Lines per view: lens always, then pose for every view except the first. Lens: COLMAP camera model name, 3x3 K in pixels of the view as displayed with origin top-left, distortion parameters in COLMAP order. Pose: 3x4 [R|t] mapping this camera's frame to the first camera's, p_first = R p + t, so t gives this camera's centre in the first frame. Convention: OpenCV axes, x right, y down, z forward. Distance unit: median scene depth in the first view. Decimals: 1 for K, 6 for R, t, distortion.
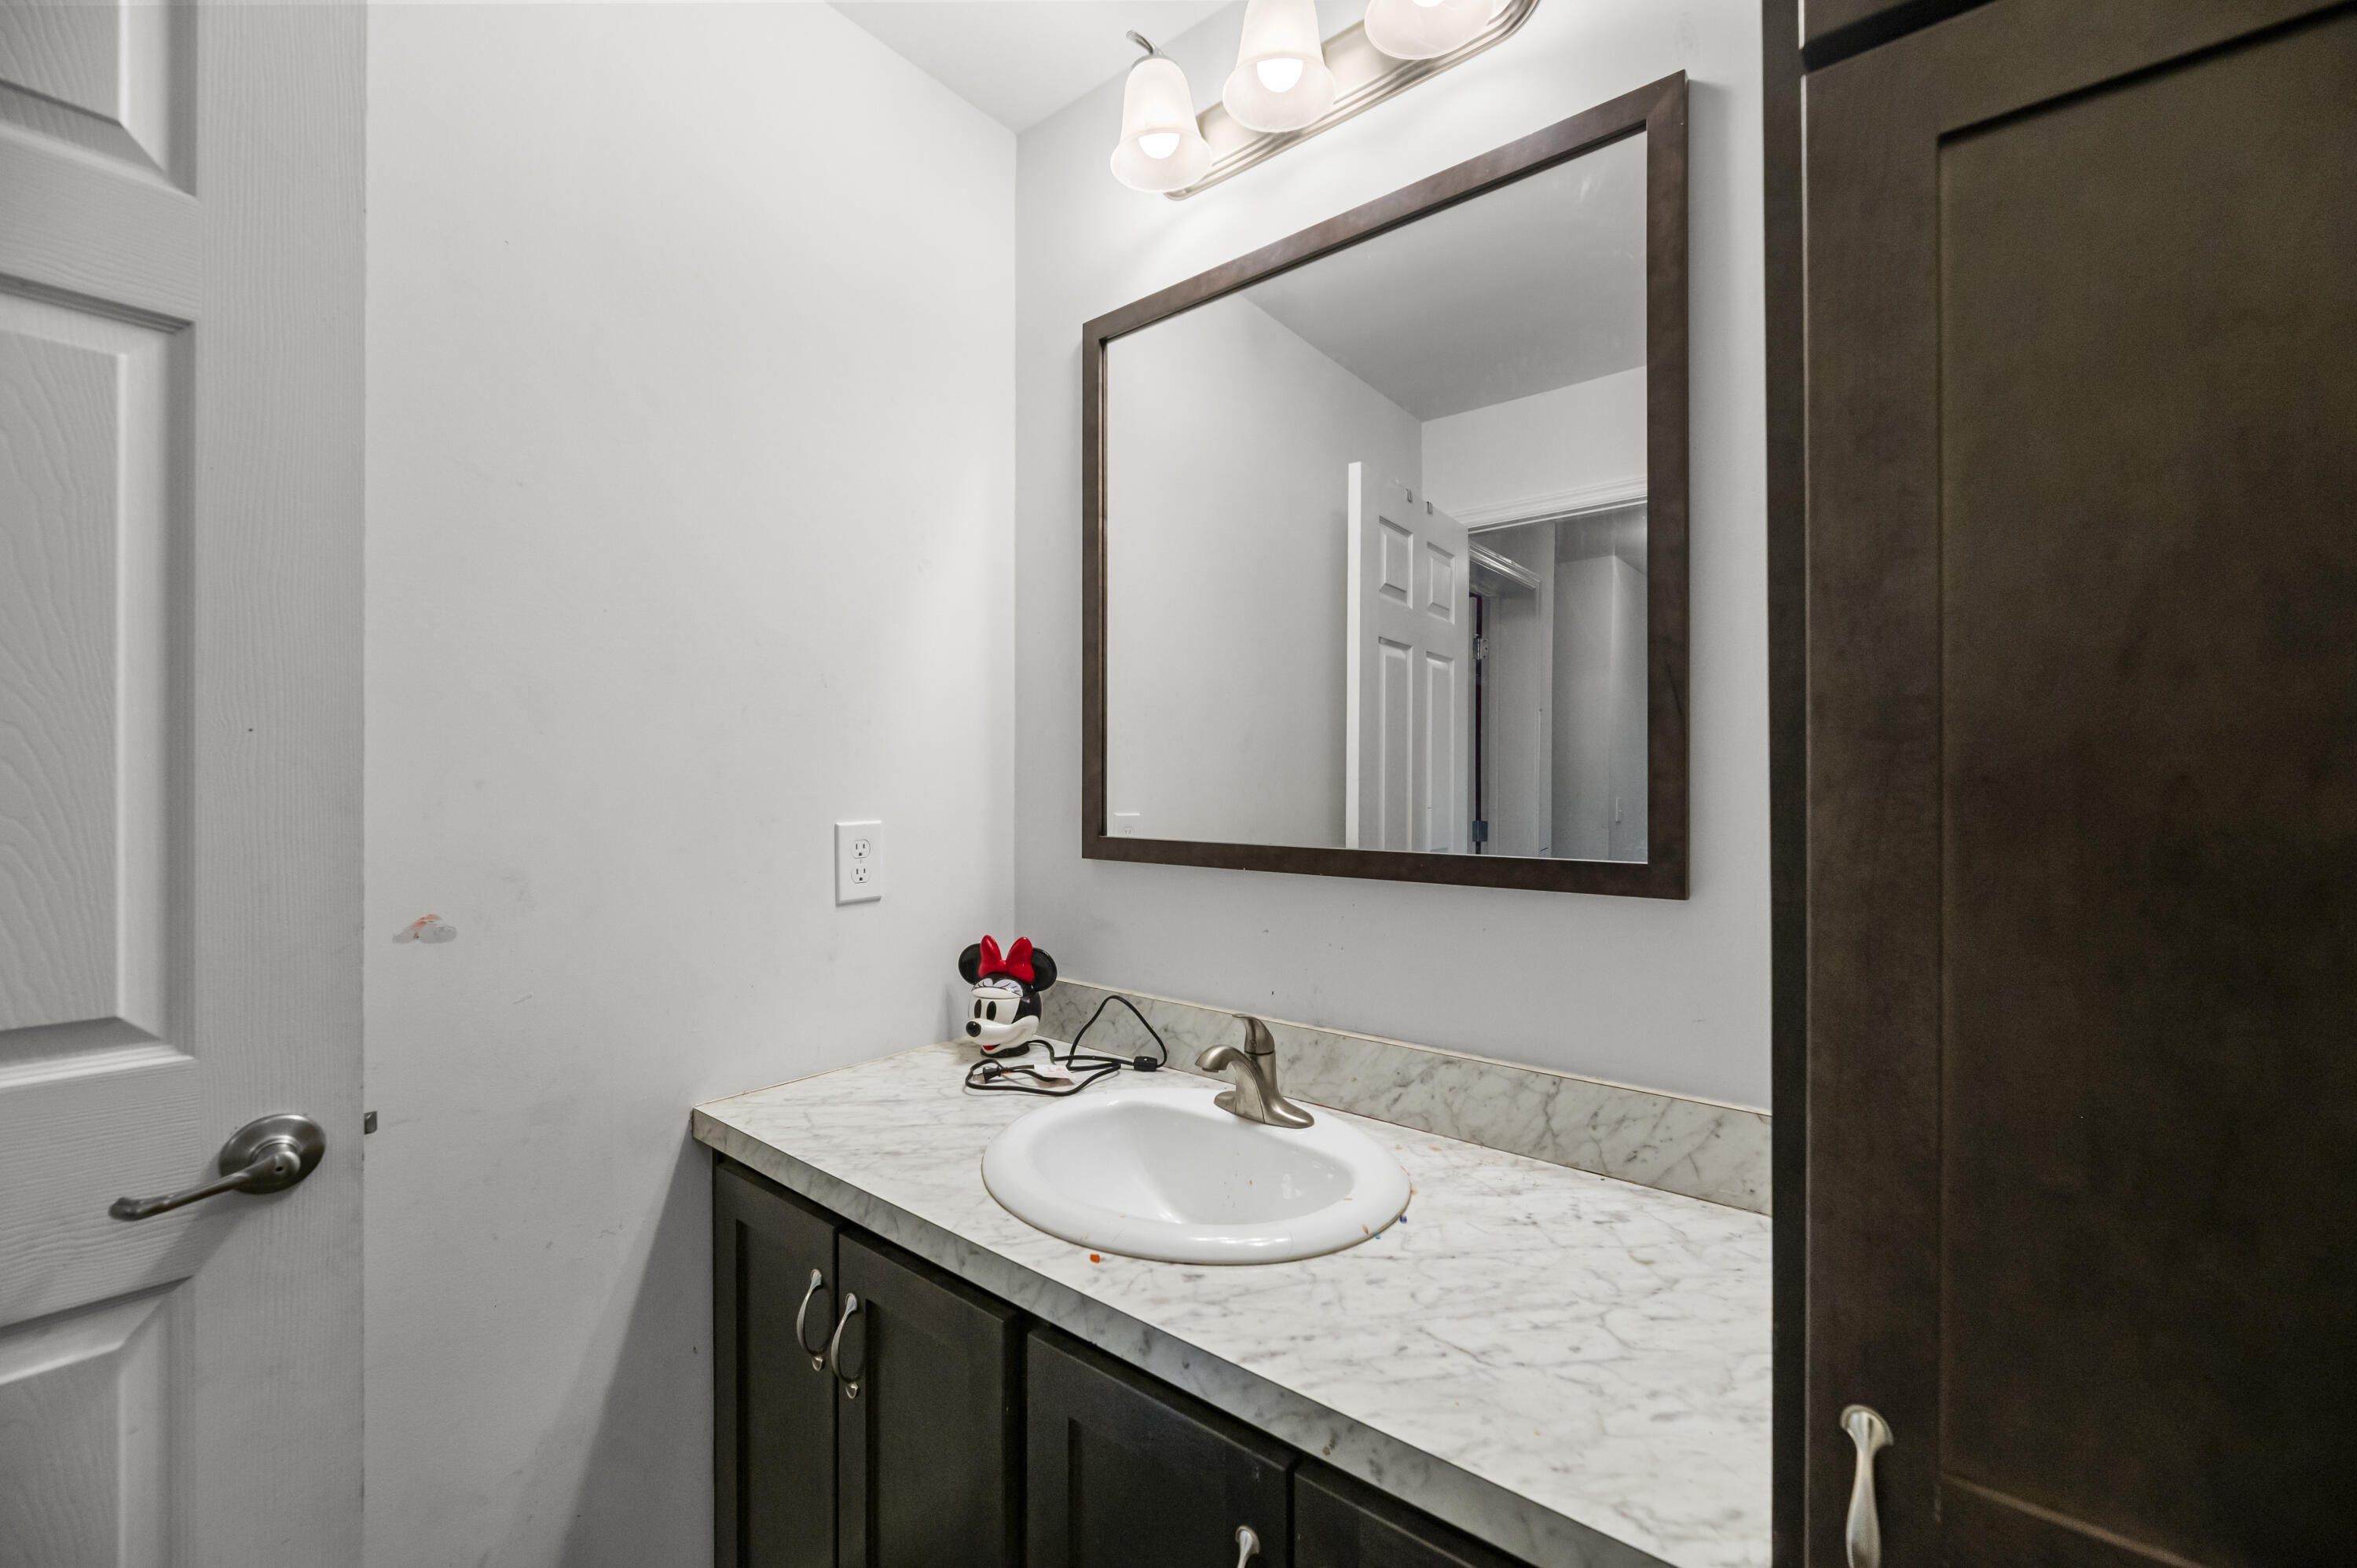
lens RADIAL K [[952.6, 0, 1182.5], [0, 952.6, 783.0], [0, 0, 1]] dist [0.003760, -0.000599]
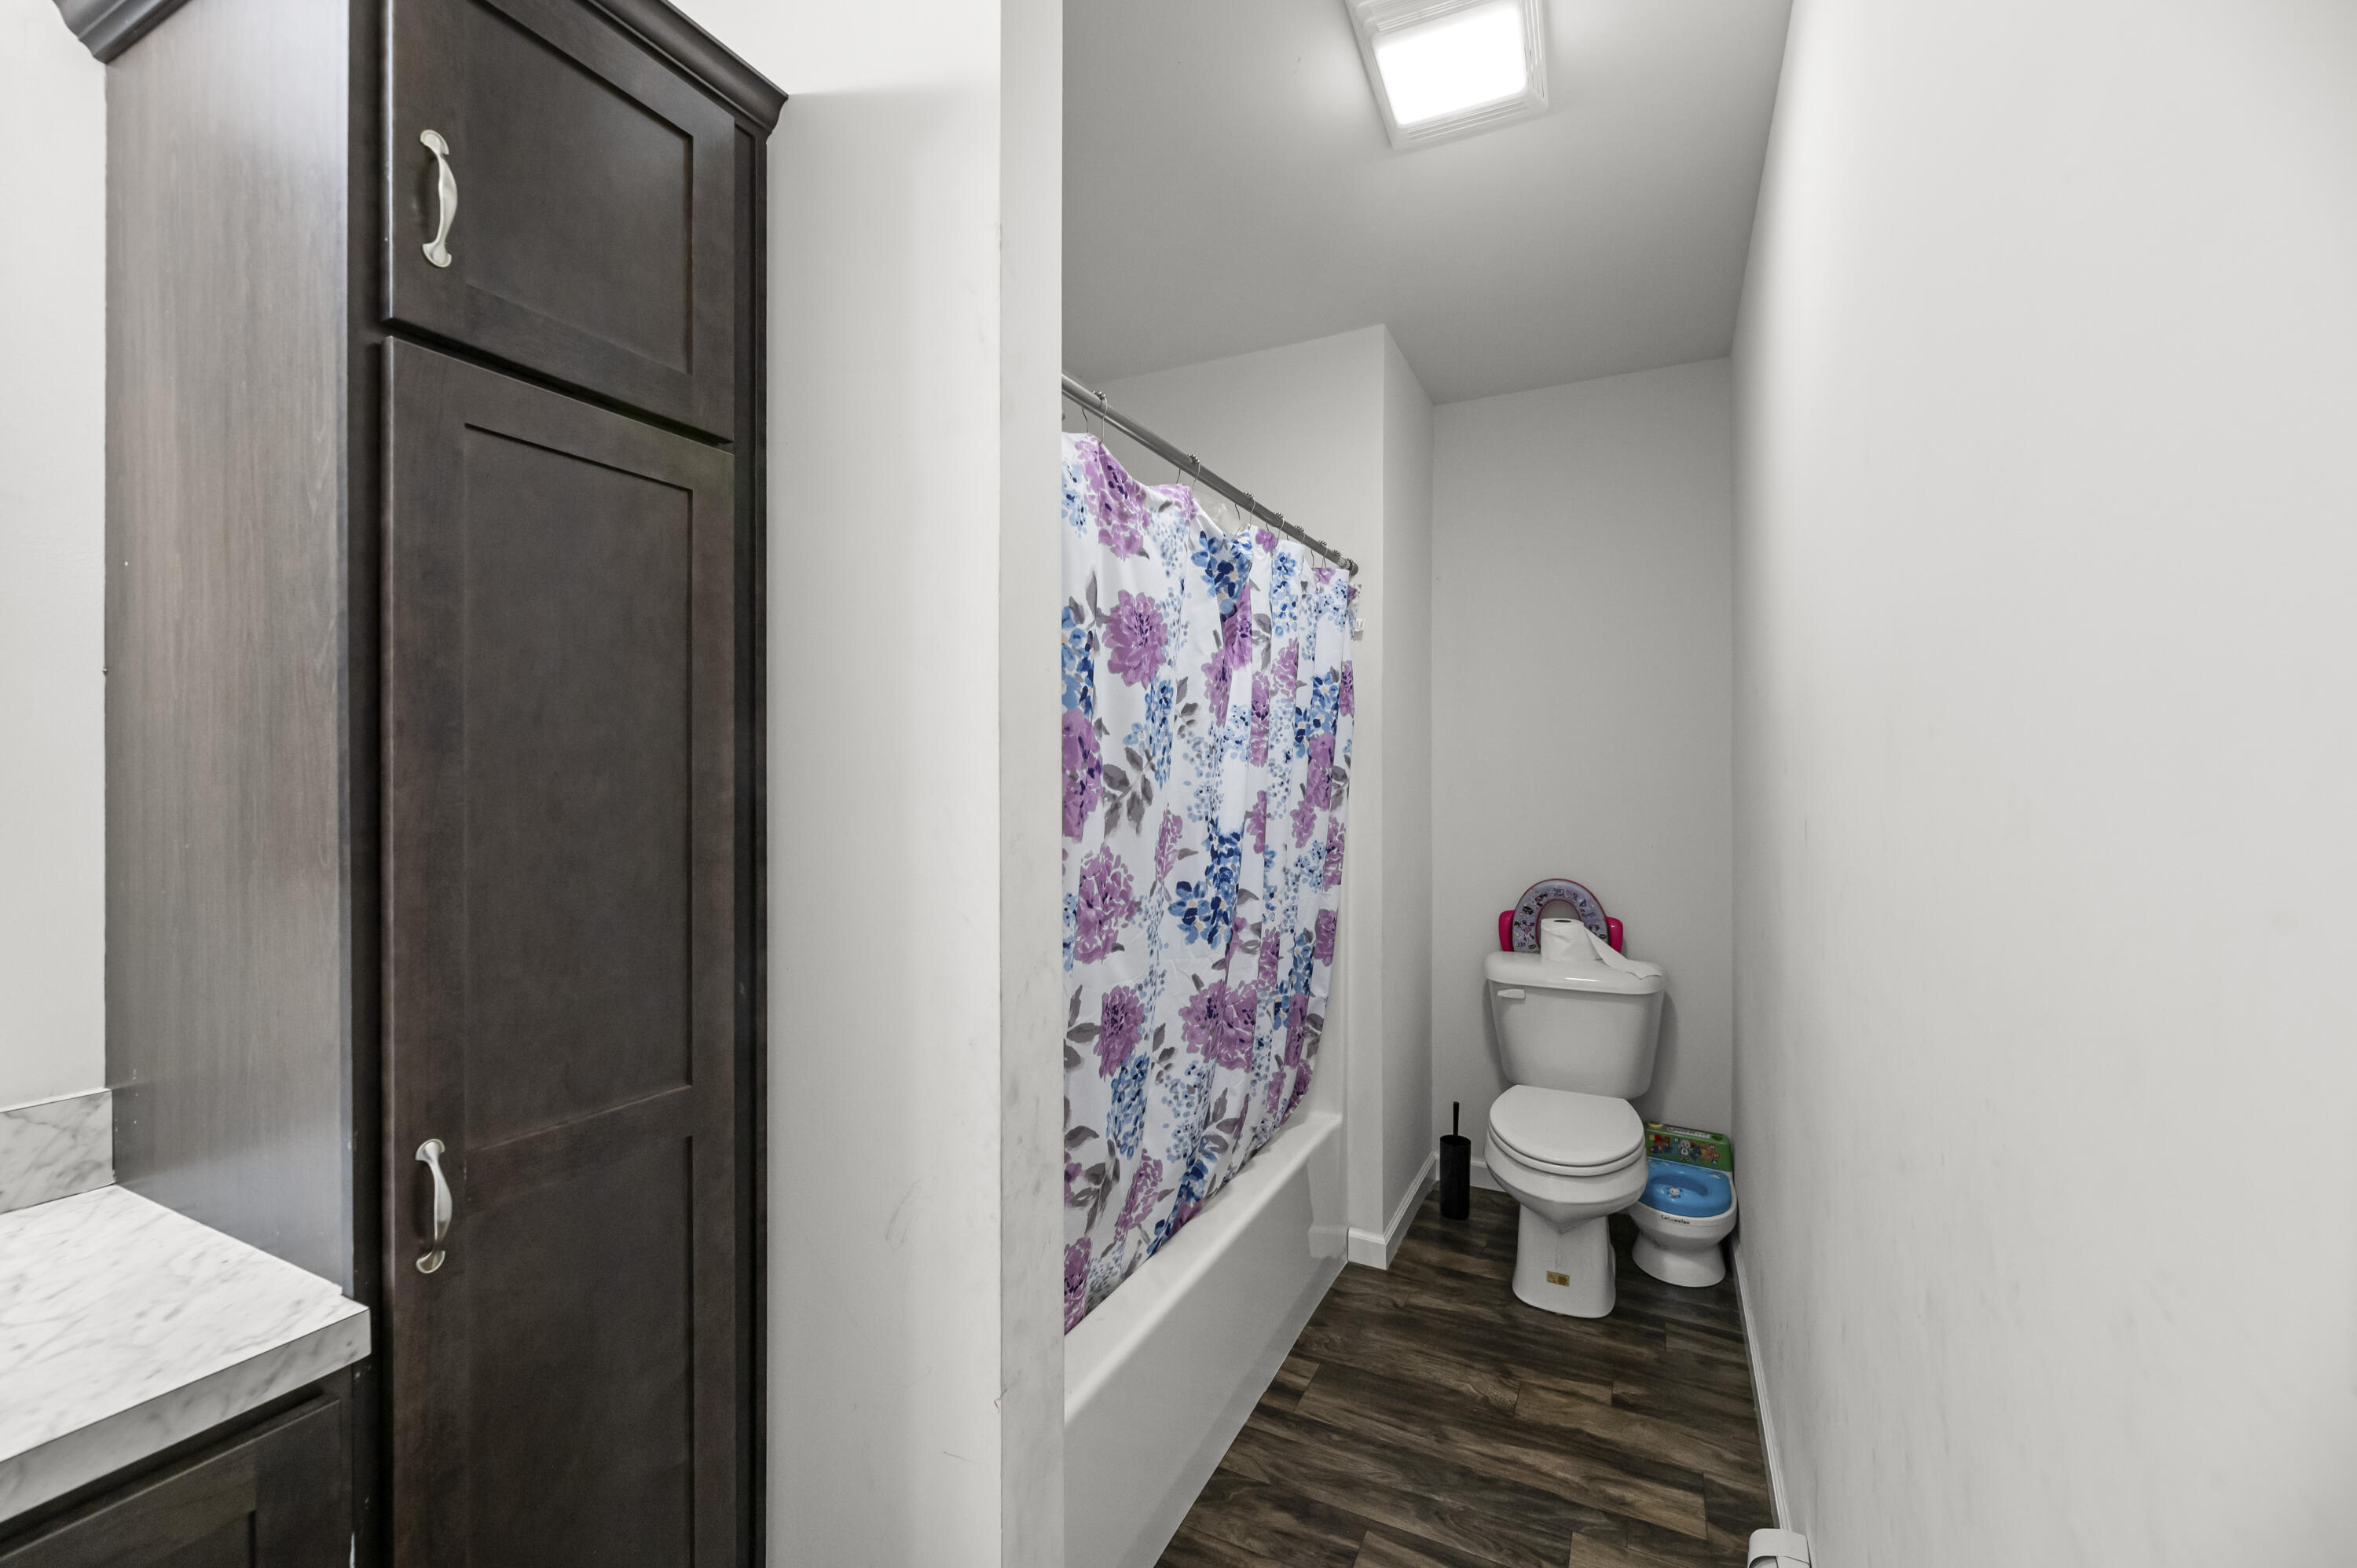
lens RADIAL K [[952.6, 0, 1181.6], [0, 952.6, 775.2], [0, 0, 1]] dist [0.003760, -0.000599]
pose [[-0.213271, 0.002085, 0.976991, -1.222773], [0.003161, 0.999994, -0.001445, 0.007245], [-0.976988, 0.002780, -0.213276, 0.045444]]
